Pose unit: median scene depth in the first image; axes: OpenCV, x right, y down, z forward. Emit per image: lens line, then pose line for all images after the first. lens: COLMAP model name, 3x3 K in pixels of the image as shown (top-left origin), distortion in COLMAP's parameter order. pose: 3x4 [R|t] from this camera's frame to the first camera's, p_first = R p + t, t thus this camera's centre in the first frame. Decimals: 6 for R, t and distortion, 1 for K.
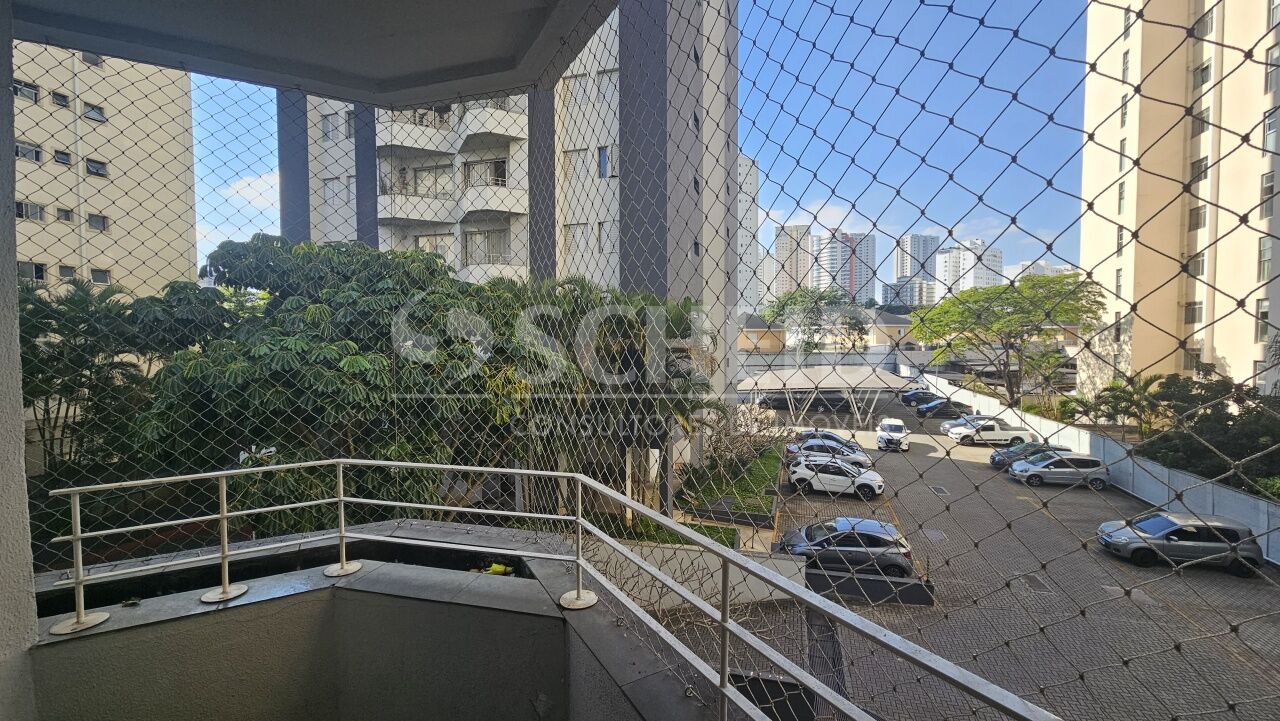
lens RADIAL K [[528.8, 0, 646.1], [0, 528.8, 363.6], [0, 0, 1]] dist [0.001272, 0.000731]
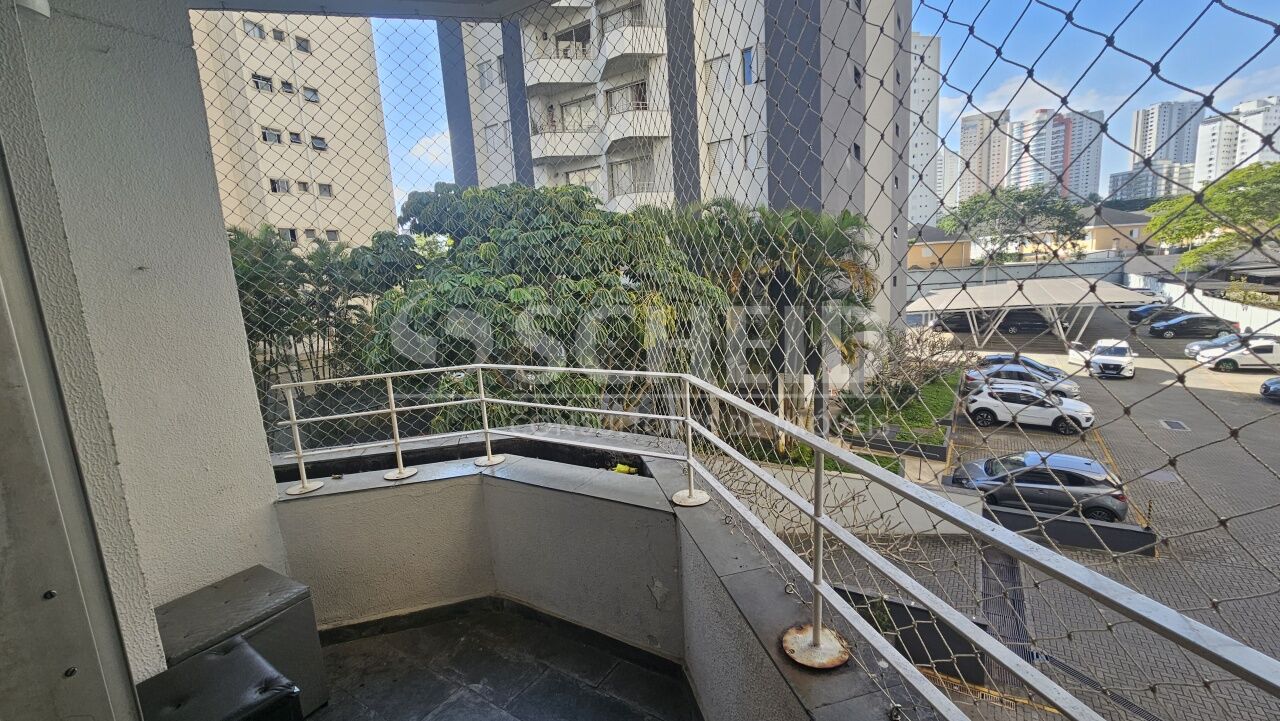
lens RADIAL K [[528.8, 0, 646.5], [0, 528.8, 363.5], [0, 0, 1]] dist [0.001272, 0.000731]
pose [[0.958128, -0.007975, -0.286228, 0.009828], [0.045911, 0.990958, 0.126072, 0.007586], [0.282634, -0.133934, 0.949831, 0.006776]]
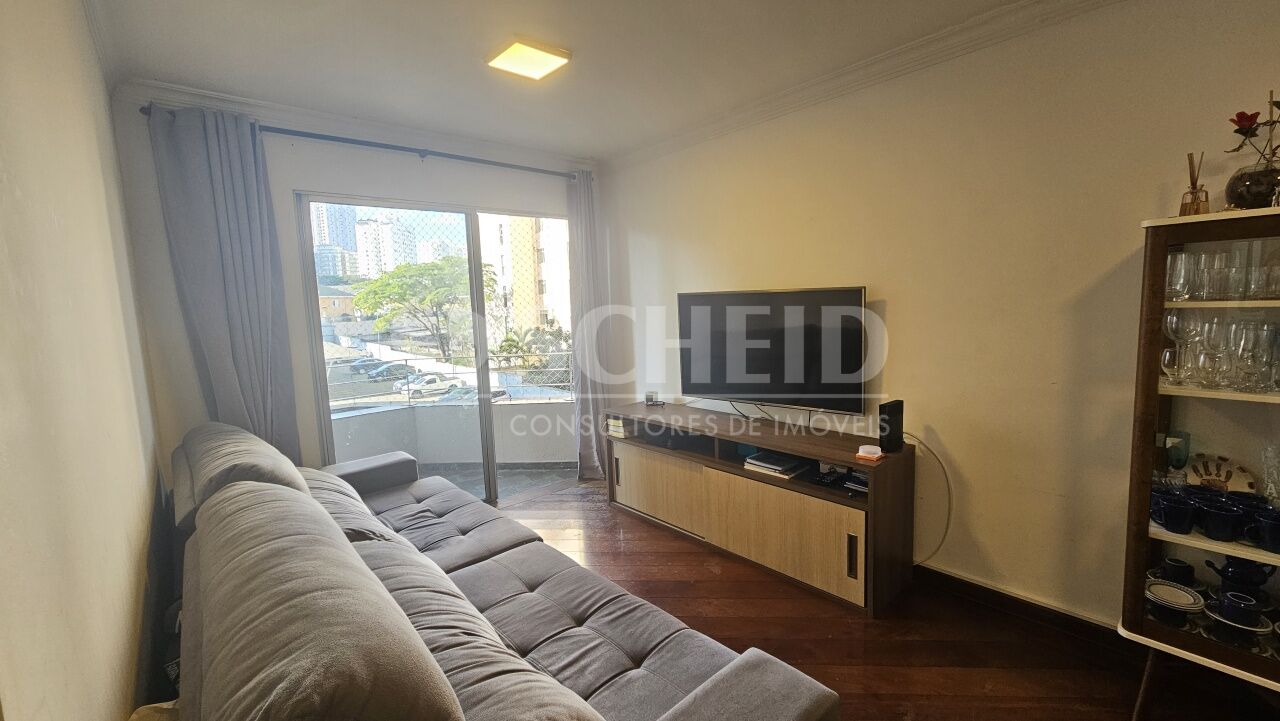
lens RADIAL K [[528.8, 0, 644.3], [0, 528.8, 359.7], [0, 0, 1]] dist [0.001272, 0.000731]
pose [[0.548458, -0.109651, 0.828957, -0.226747], [0.069610, 0.993911, 0.085415, 0.005997], [-0.833275, 0.010857, 0.552752, -0.211041]]
